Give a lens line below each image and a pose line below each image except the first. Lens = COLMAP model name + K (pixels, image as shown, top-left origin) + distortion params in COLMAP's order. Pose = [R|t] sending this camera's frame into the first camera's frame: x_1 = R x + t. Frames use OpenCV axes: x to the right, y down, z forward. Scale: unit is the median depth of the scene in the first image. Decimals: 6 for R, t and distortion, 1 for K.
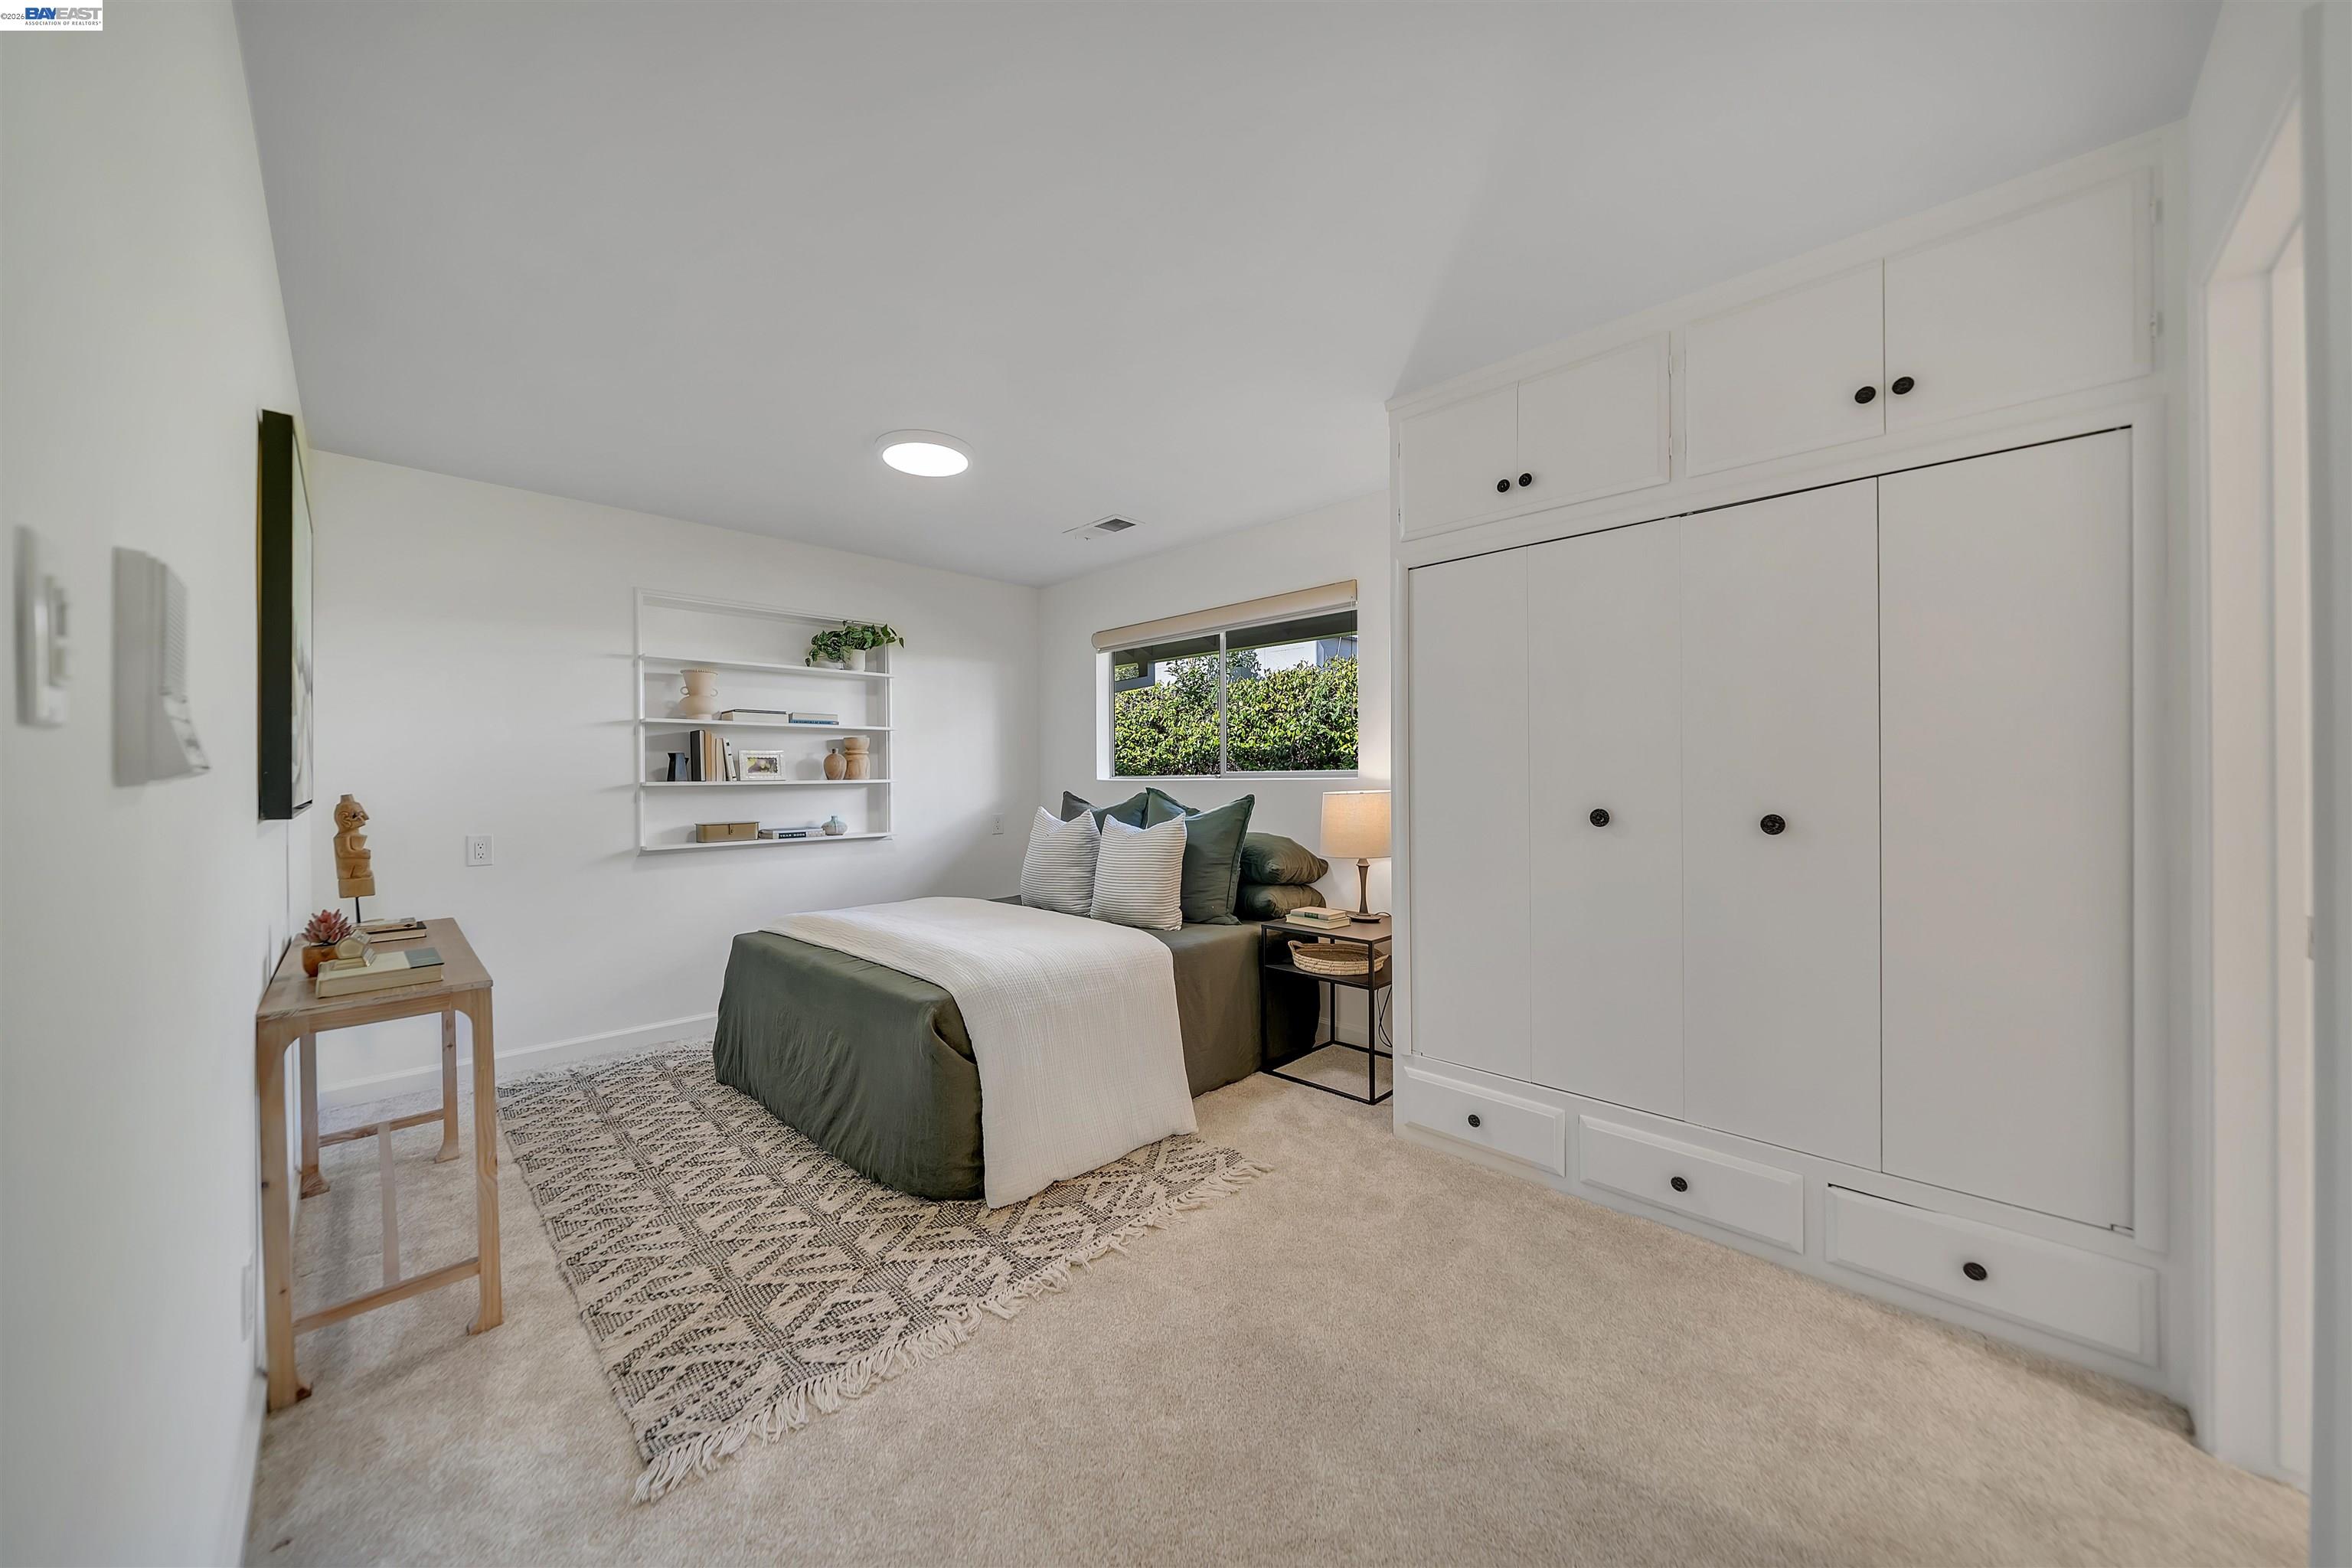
lens RADIAL K [[814.5, 0, 1171.9], [0, 814.5, 782.2], [0, 0, 1]] dist [-0.010937, -0.000124]
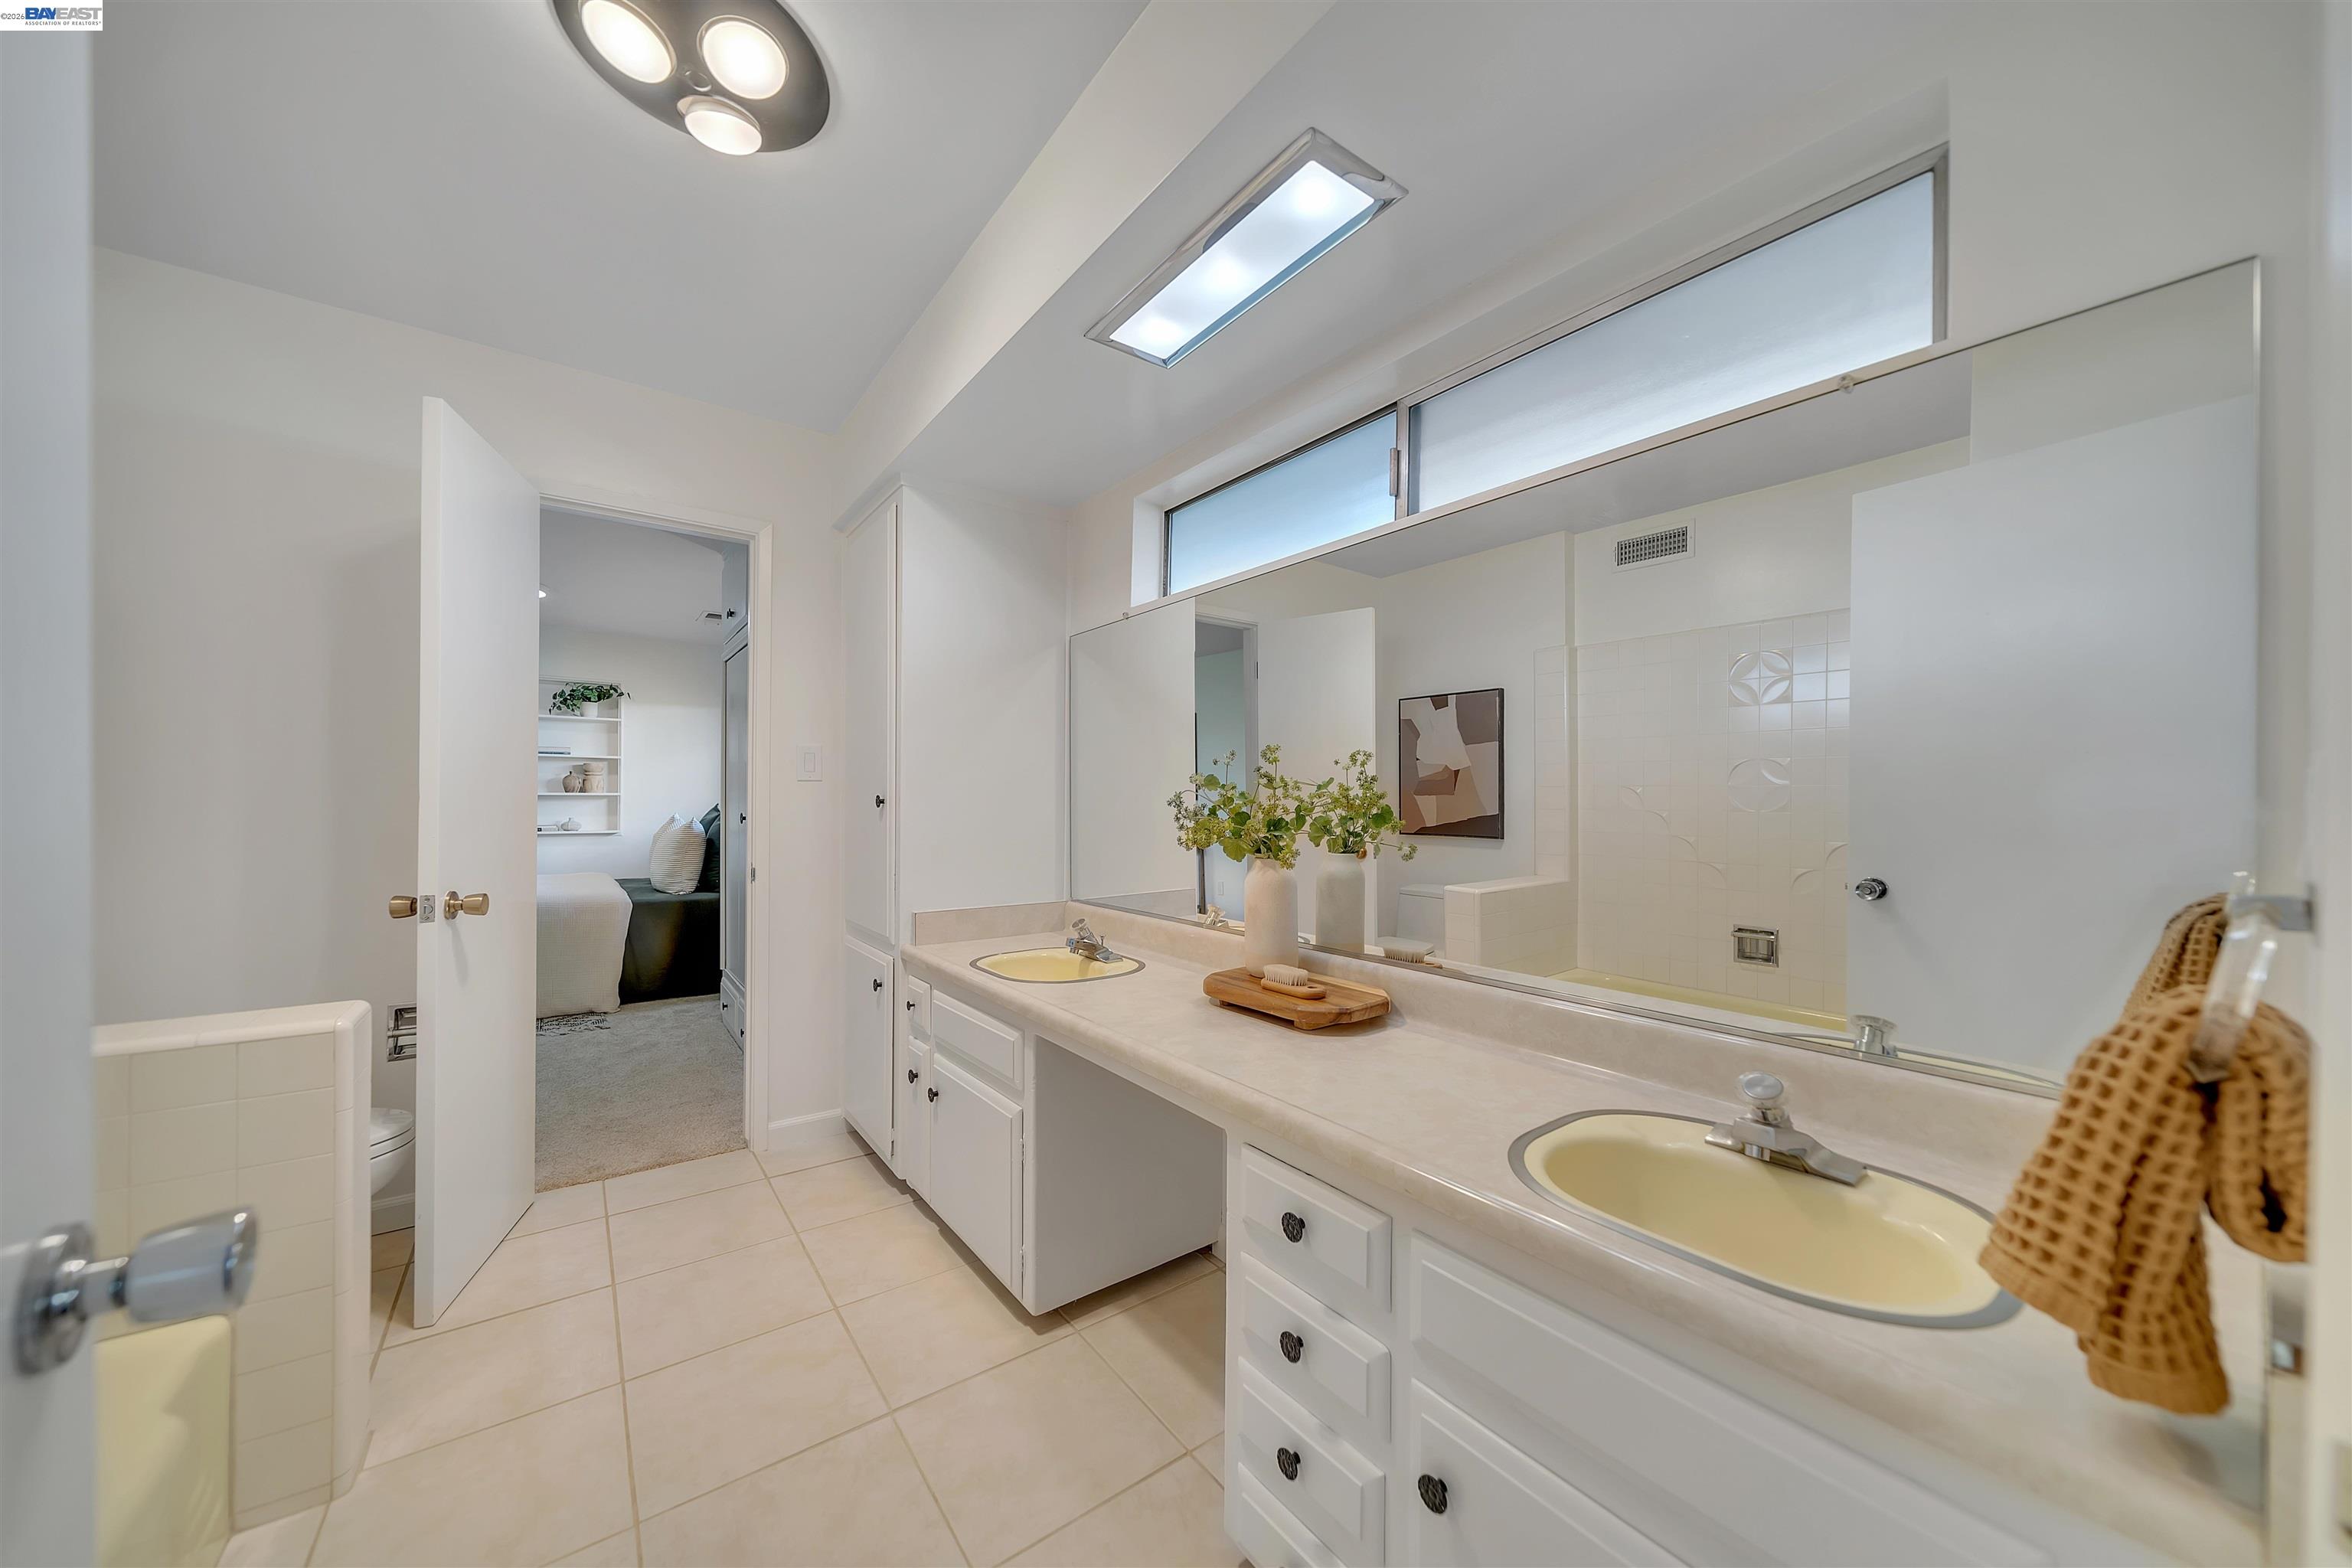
lens RADIAL K [[814.5, 0, 1179.2], [0, 814.5, 795.6], [0, 0, 1]] dist [-0.010937, -0.000124]
pose [[0.990783, 0.008013, -0.135225, 0.830823], [-0.008652, 0.999954, -0.004142, -0.001533], [0.135186, 0.005274, 0.990806, -0.270933]]
